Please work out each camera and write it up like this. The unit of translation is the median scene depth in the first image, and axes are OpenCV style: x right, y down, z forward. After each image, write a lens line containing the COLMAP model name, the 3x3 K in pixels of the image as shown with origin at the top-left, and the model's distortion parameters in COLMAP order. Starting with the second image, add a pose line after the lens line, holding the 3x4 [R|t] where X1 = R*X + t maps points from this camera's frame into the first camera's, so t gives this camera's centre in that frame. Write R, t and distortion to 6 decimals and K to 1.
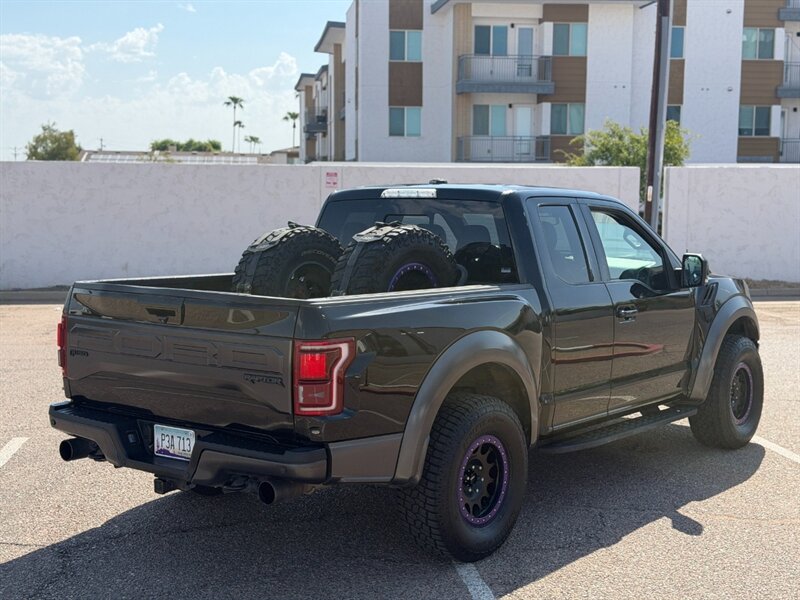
lens RADIAL K [[1122.6, 0, 397.8], [0, 1122.6, 302.0], [0, 0, 1]] dist [0.120560, 0.000000]
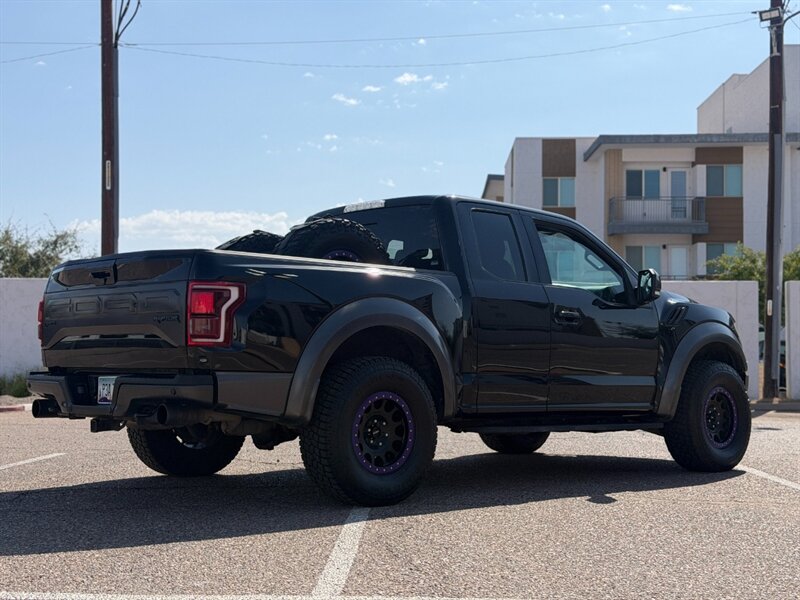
lens RADIAL K [[1122.6, 0, 398.7], [0, 1122.6, 295.2], [0, 0, 1]] dist [0.120560, 0.000000]
pose [[0.985925, -0.007983, -0.166995, 0.226603], [-0.017455, 0.988485, -0.150310, 0.156708], [0.166272, 0.151109, 0.974433, -0.072490]]
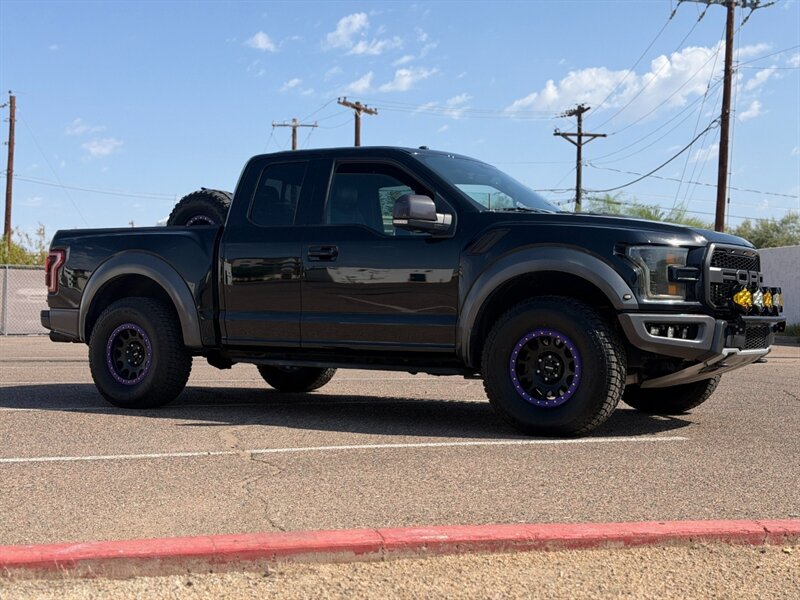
lens RADIAL K [[1122.6, 0, 396.0], [0, 1122.6, 298.7], [0, 0, 1]] dist [0.120560, 0.000000]
pose [[0.106177, -0.016707, -0.994207, 1.296398], [-0.095289, 0.995086, -0.026898, 0.076249], [0.989771, 0.097593, 0.104064, 0.975582]]
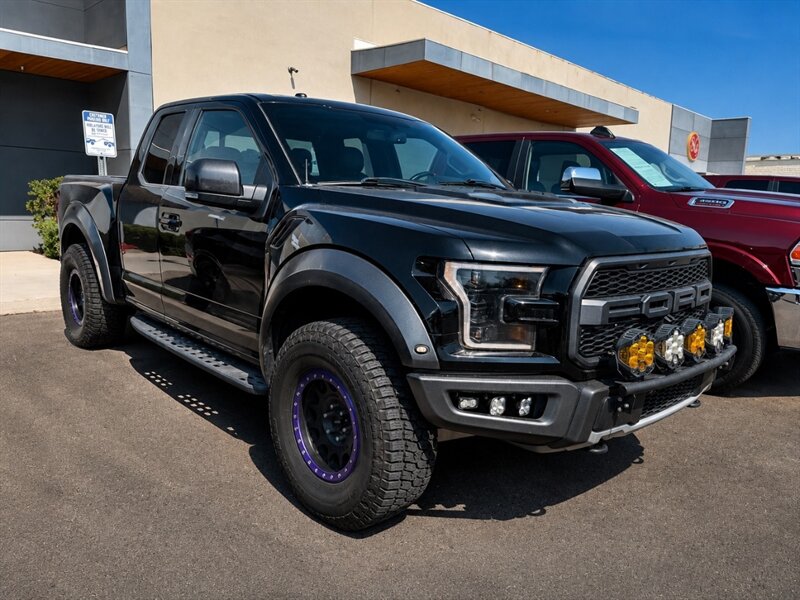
lens RADIAL K [[613.6, 0, 398.9], [0, 613.6, 297.7], [0, 0, 1]] dist [0.069287, -0.003587]
pose [[-0.159366, 0.160079, -0.974155, 0.696207], [-0.127557, 0.975155, 0.181111, -0.047024], [0.978944, 0.153123, -0.134988, 1.284952]]
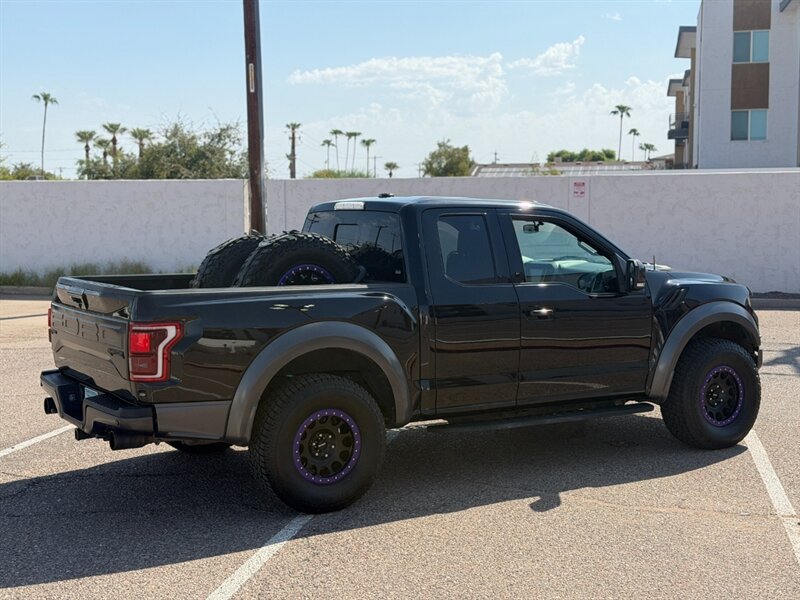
lens RADIAL K [[1122.6, 0, 407.3], [0, 1122.6, 296.9], [0, 0, 1]] dist [0.120560, 0.000000]
pose [[0.939490, 0.016195, -0.342193, 0.462037], [-0.020412, 0.999754, -0.008724, 0.006911], [0.341967, 0.015181, 0.939589, -0.076217]]
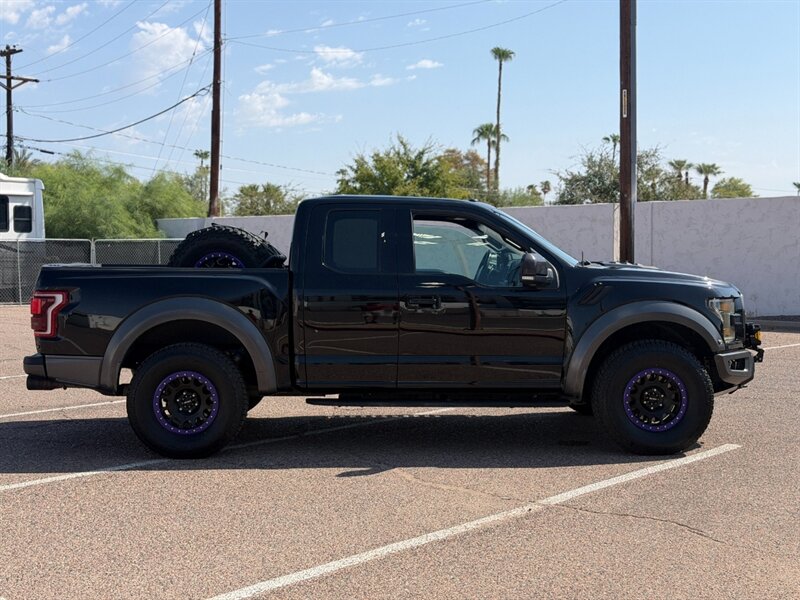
lens RADIAL K [[1122.6, 0, 400.9], [0, 1122.6, 300.7], [0, 0, 1]] dist [0.120560, 0.000000]
pose [[0.640104, 0.028065, -0.767776, 1.093836], [-0.063125, 0.997875, -0.016152, 0.029930], [0.765691, 0.058805, 0.640515, 0.243605]]
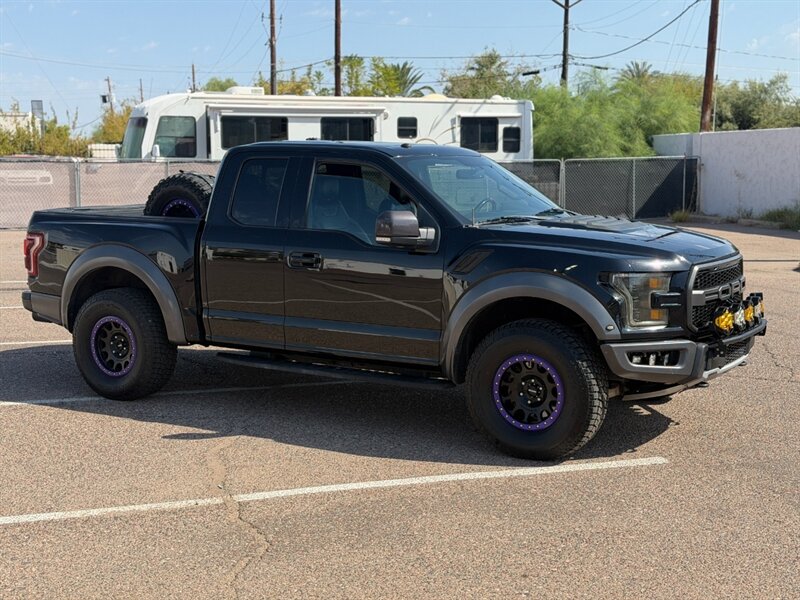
lens RADIAL K [[1122.6, 0, 398.4], [0, 1122.6, 296.4], [0, 0, 1]] dist [0.120560, 0.000000]
pose [[0.122055, 0.113442, -0.986019, 1.287342], [-0.084767, 0.991008, 0.103523, -0.074431], [0.988897, 0.070946, 0.130574, 0.964348]]
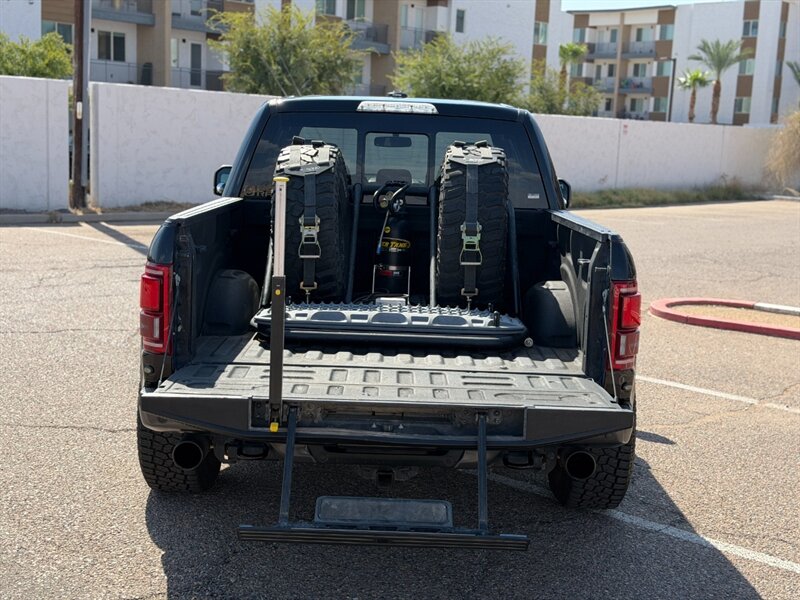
lens RADIAL K [[1122.6, 0, 402.2], [0, 1122.6, 292.7], [0, 0, 1]] dist [0.120560, 0.000000]
pose [[0.780263, -0.061500, 0.622421, -0.528480], [0.023529, 0.997336, 0.069048, -0.014156], [-0.625009, -0.039231, 0.779631, 0.311808]]
